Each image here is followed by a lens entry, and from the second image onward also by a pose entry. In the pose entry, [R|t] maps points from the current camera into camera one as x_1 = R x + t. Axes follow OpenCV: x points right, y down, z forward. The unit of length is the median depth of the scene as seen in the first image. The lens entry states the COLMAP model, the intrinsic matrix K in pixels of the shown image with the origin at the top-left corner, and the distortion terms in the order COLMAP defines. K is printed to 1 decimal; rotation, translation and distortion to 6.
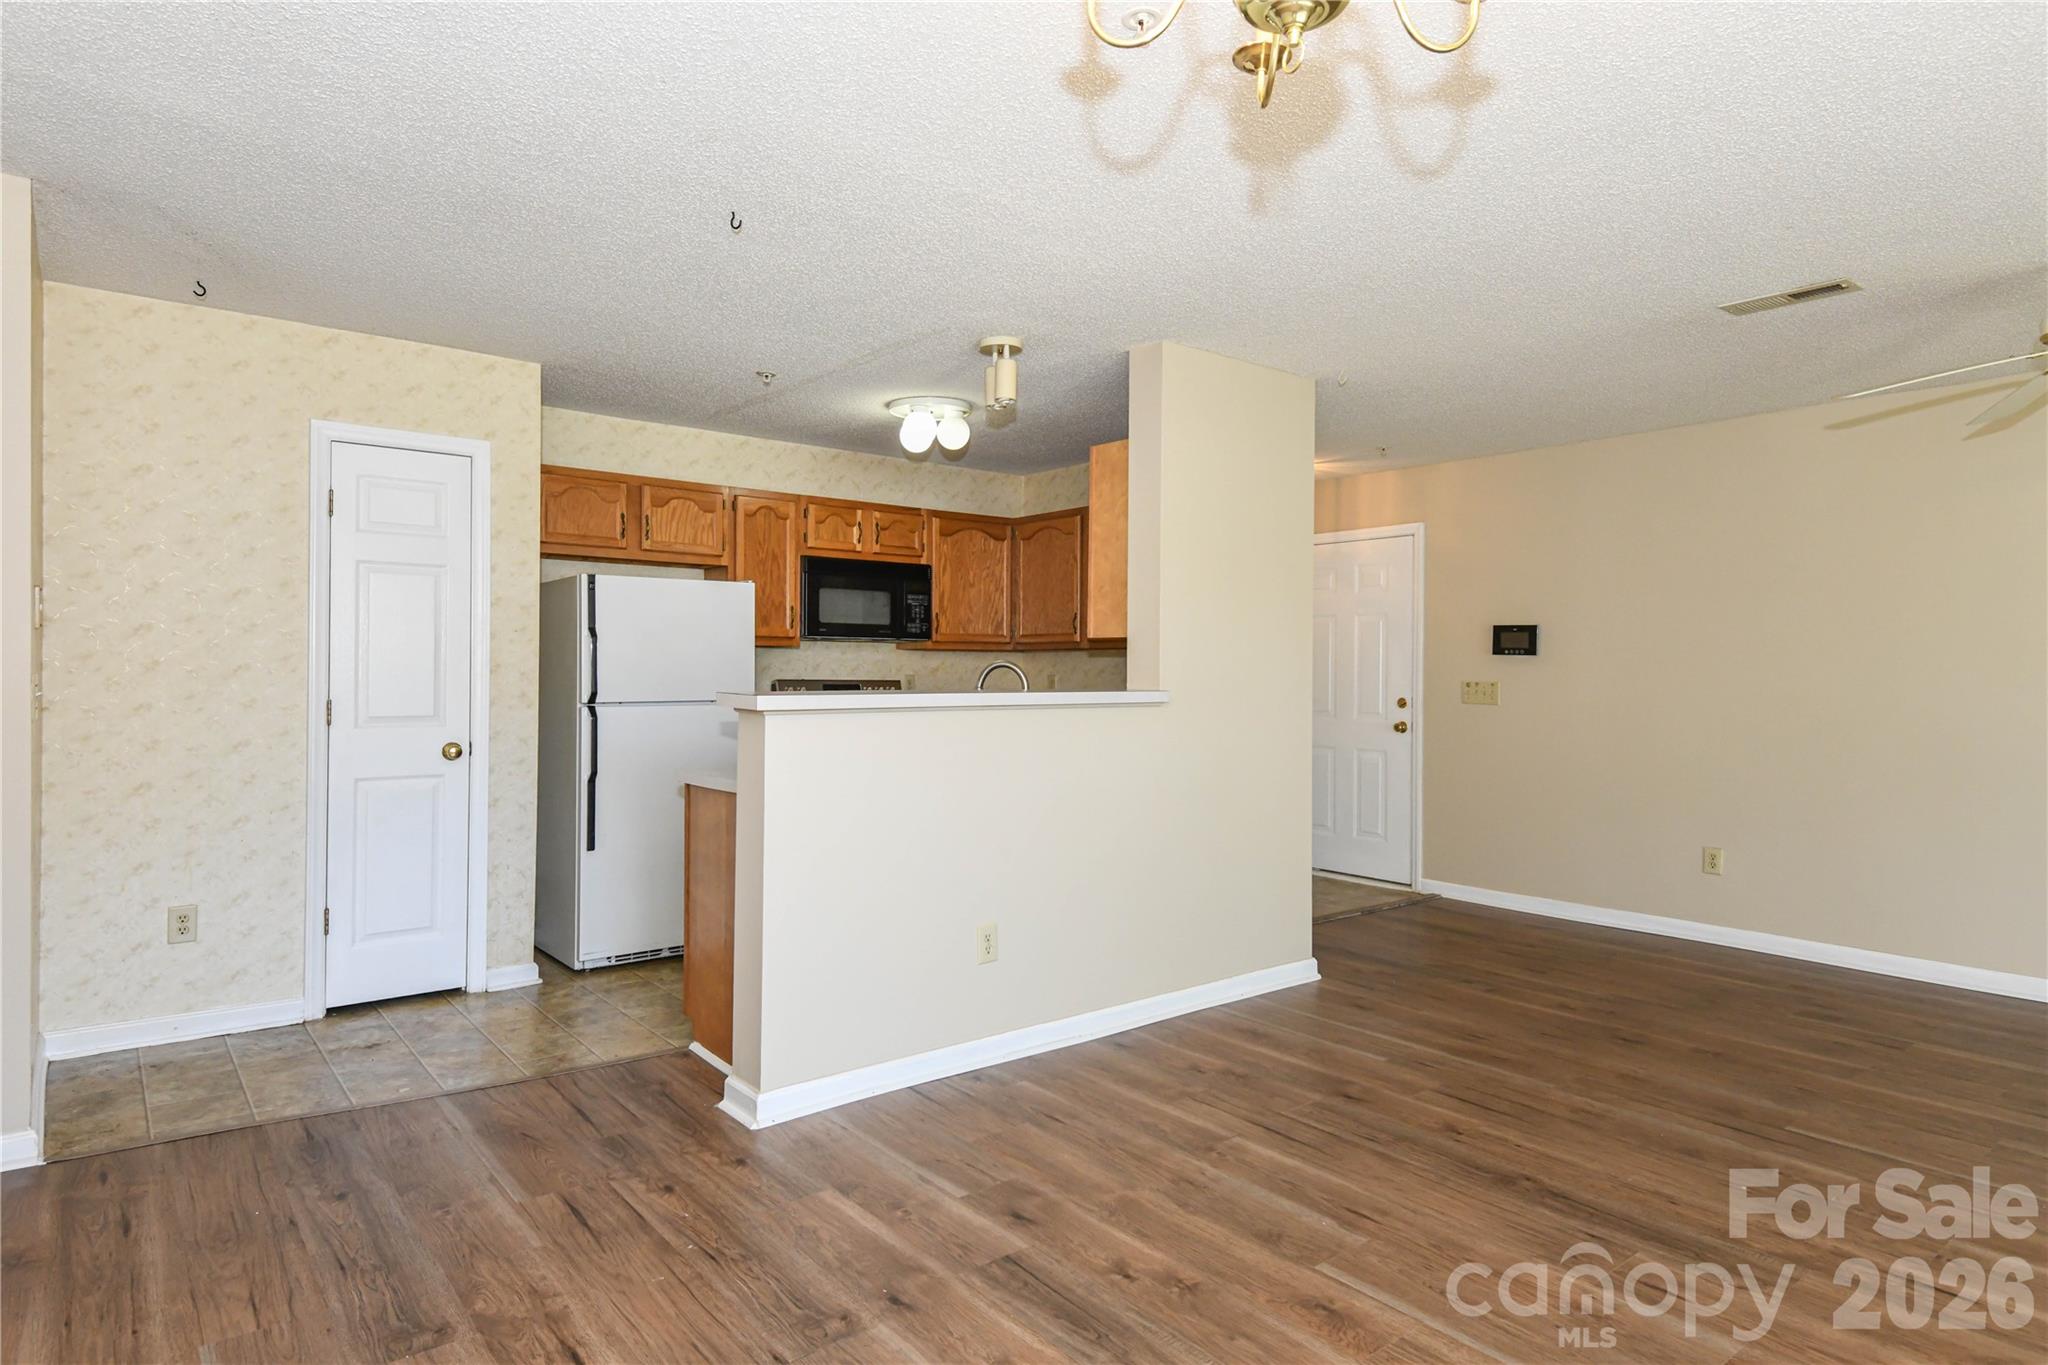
lens RADIAL K [[1139.9, 0, 1030.0], [0, 1139.9, 676.8], [0, 0, 1]] dist [0.029401, -0.022083]
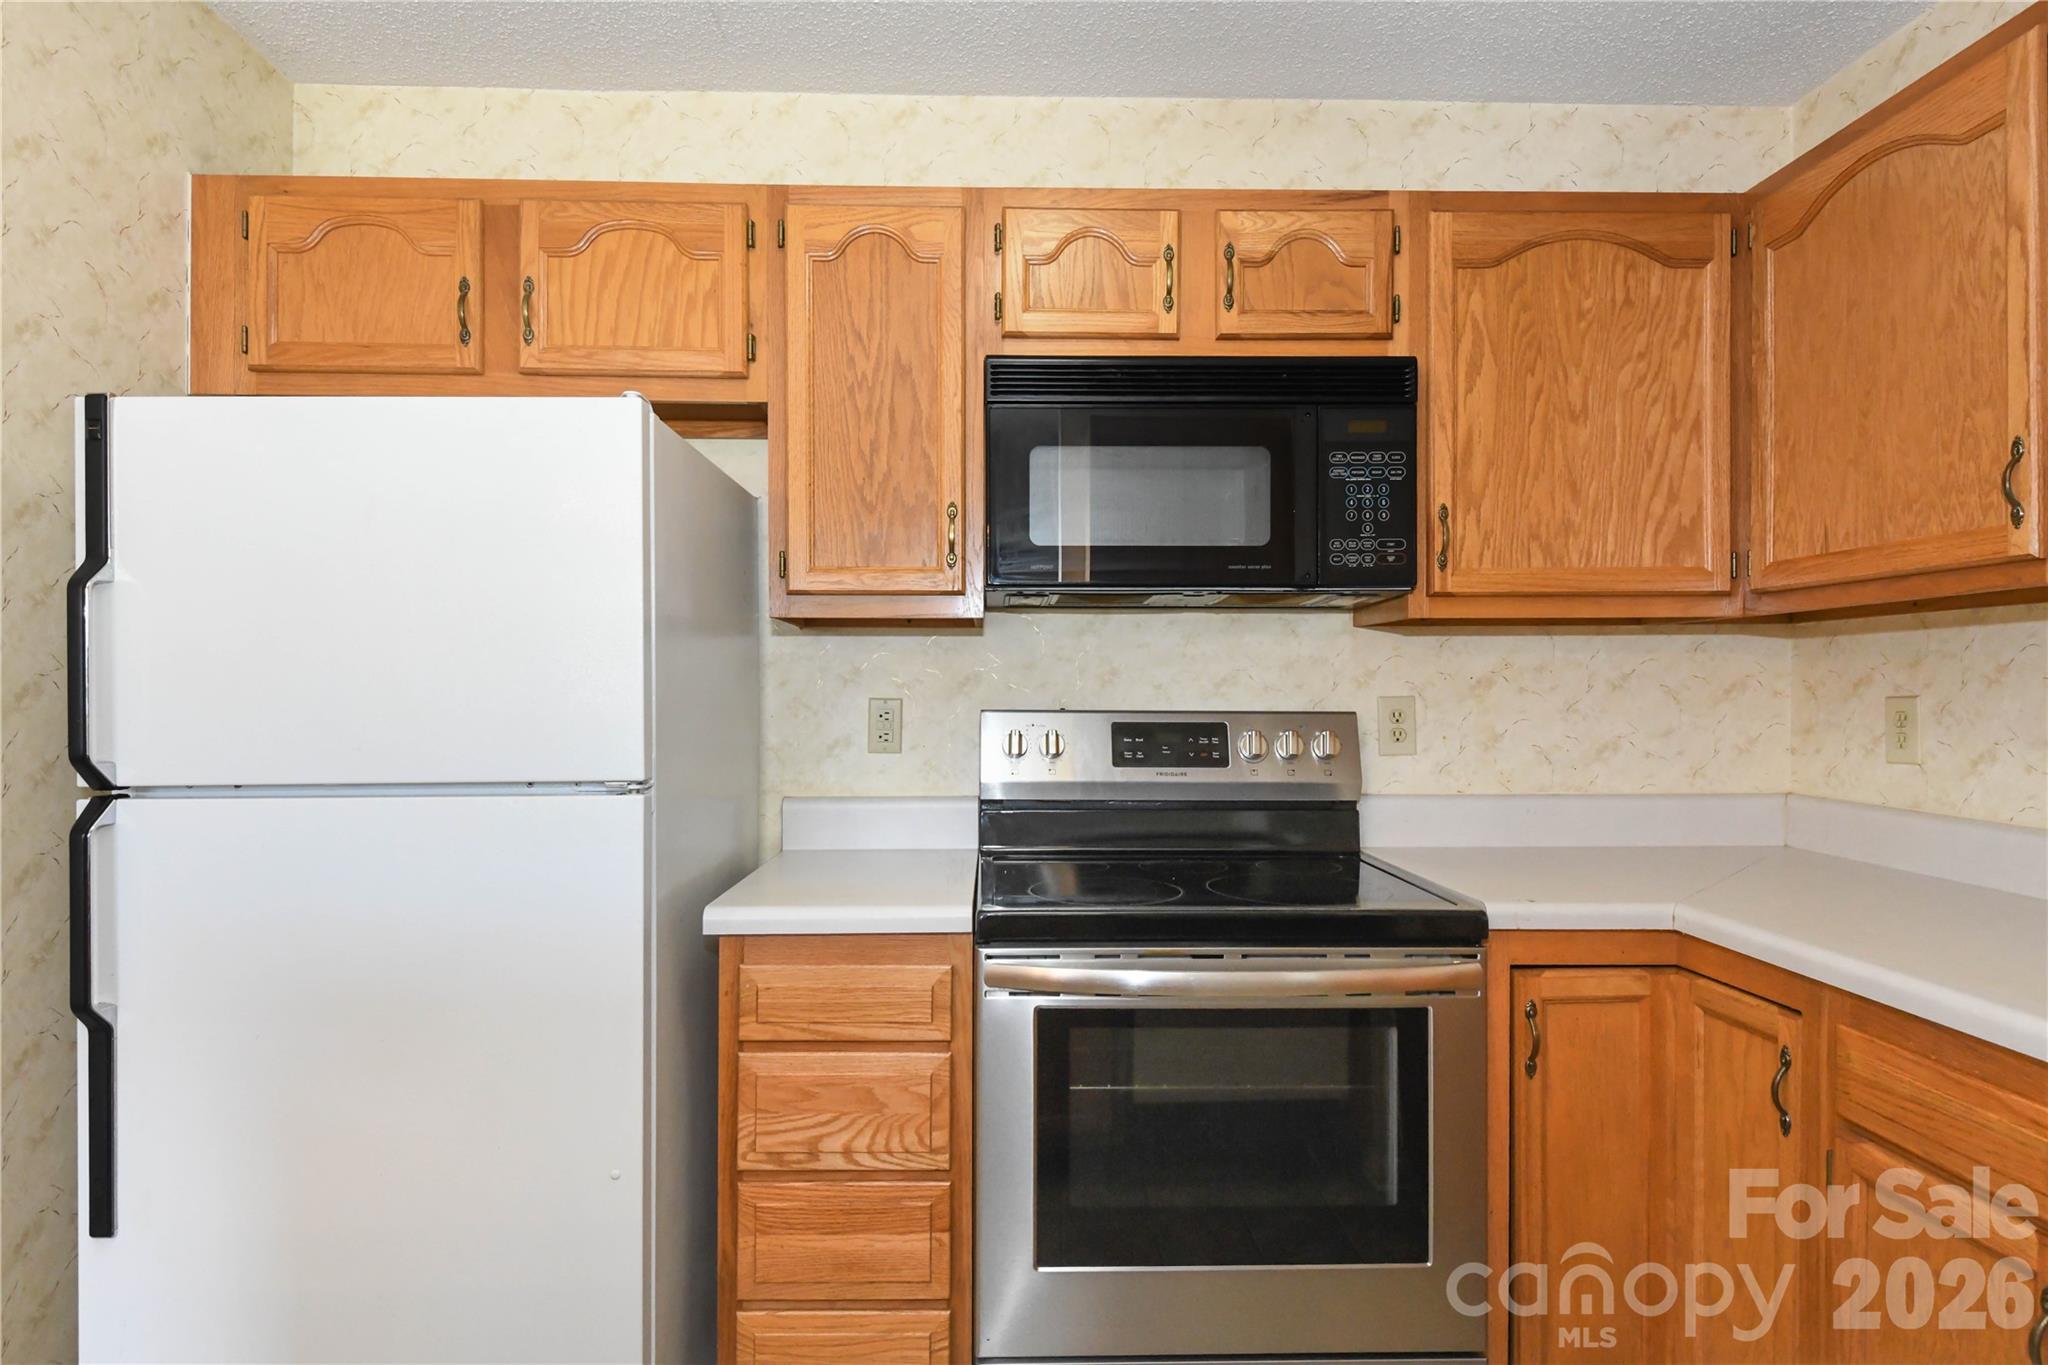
lens RADIAL K [[1139.9, 0, 1021.4], [0, 1139.9, 692.8], [0, 0, 1]] dist [0.029401, -0.022083]
pose [[0.792140, -0.004738, -0.610322, 0.023546], [0.001941, 0.999984, -0.005244, -0.001575], [0.610337, 0.002969, 0.792136, 0.725648]]
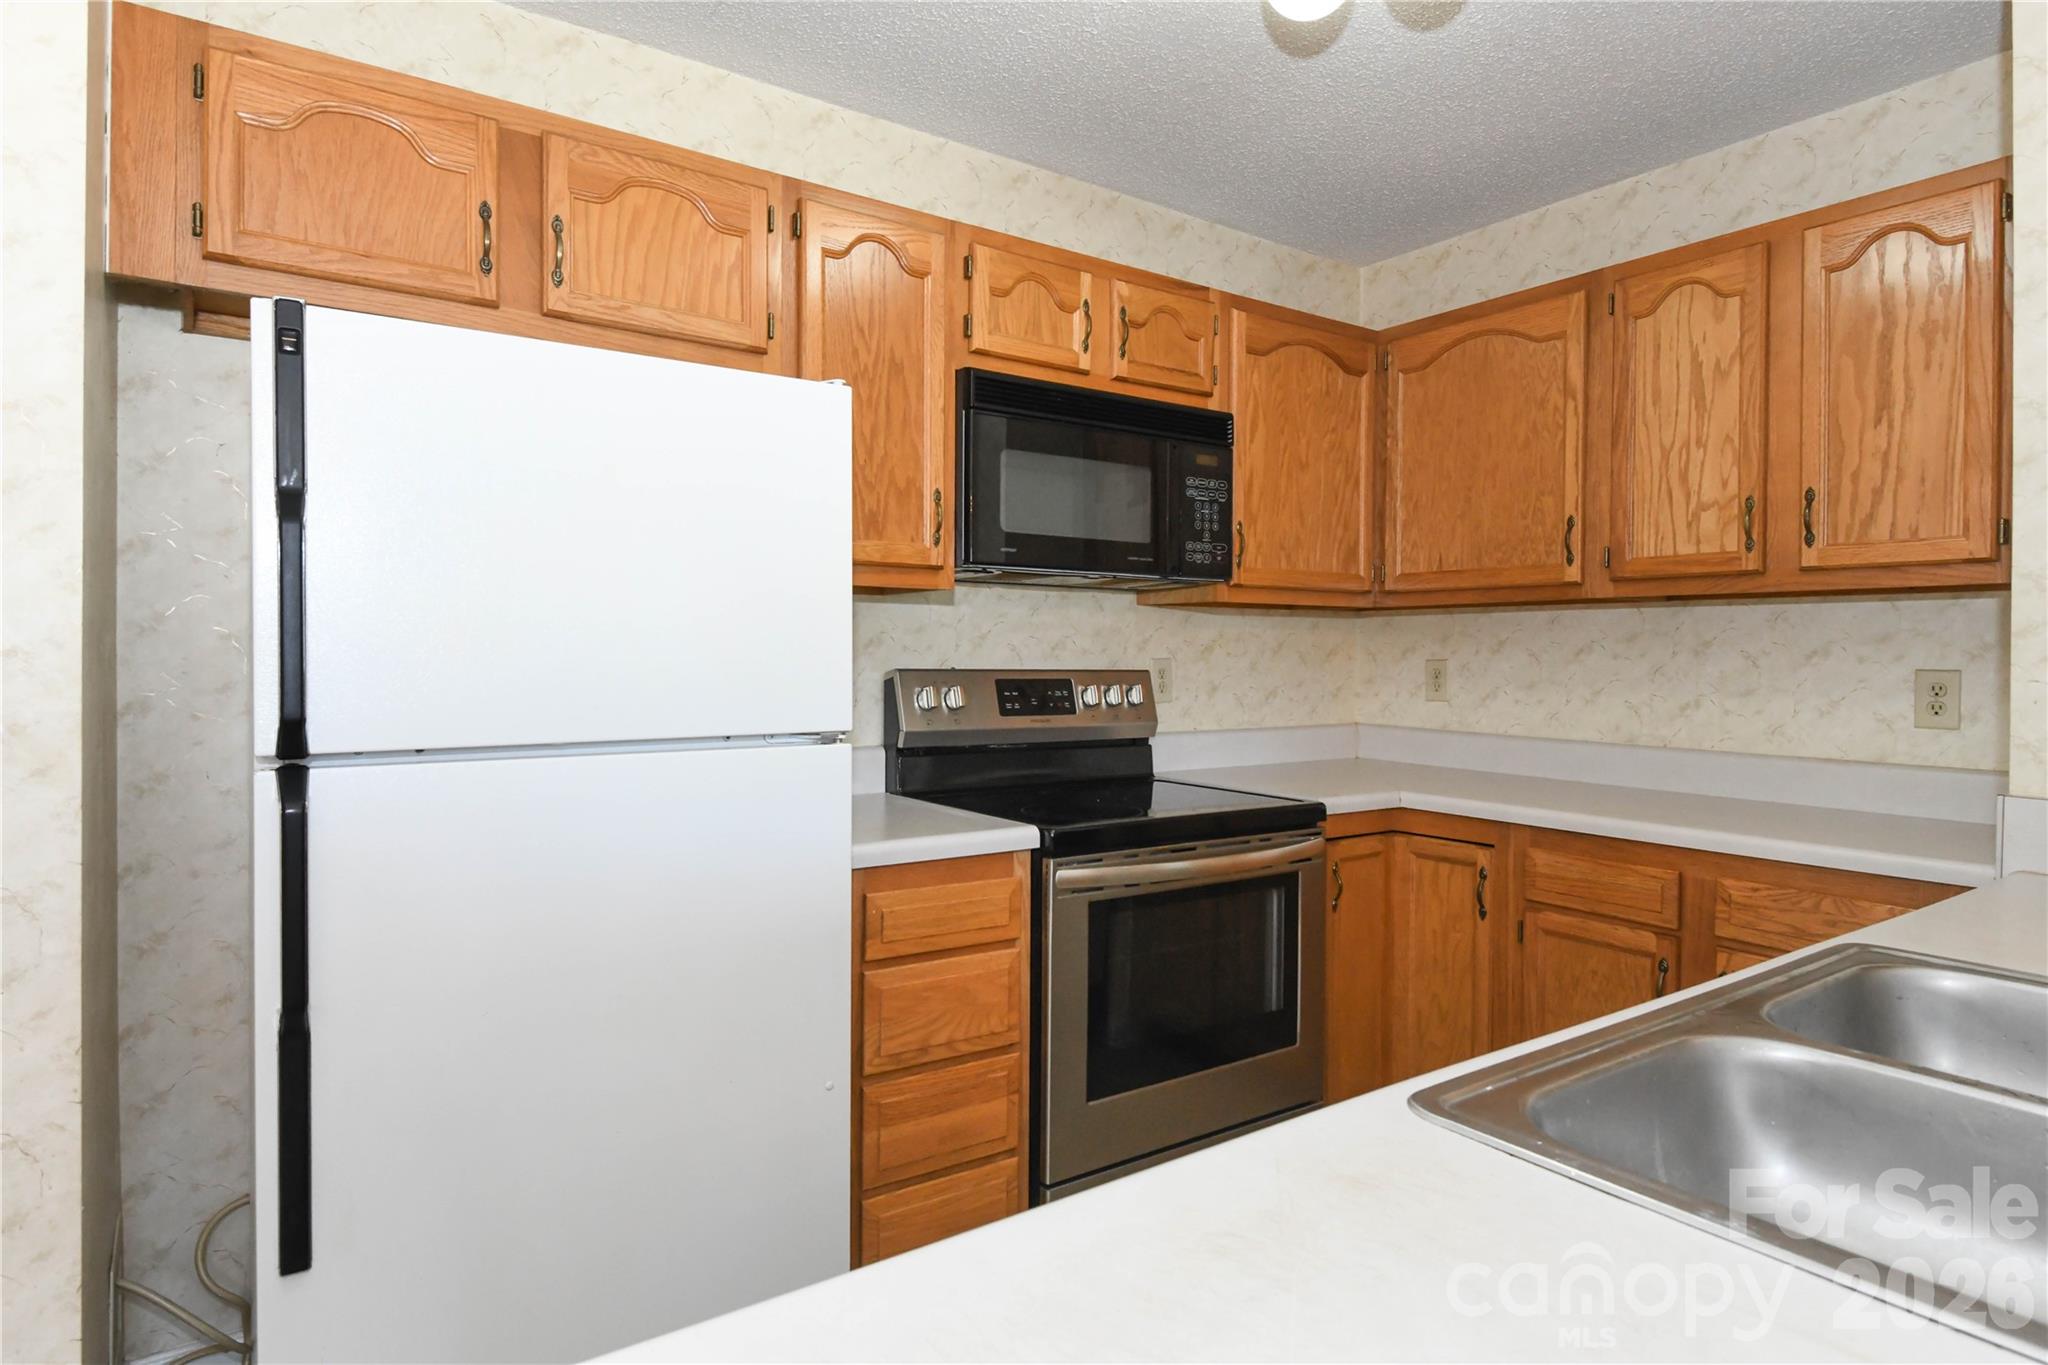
lens RADIAL K [[1139.9, 0, 1026.1], [0, 1139.9, 666.2], [0, 0, 1]] dist [0.029401, -0.022083]
pose [[0.997522, 0.002619, -0.070301, -0.145841], [-0.002253, 0.999984, 0.005282, -0.001114], [0.070314, -0.005110, 0.997512, 0.587360]]
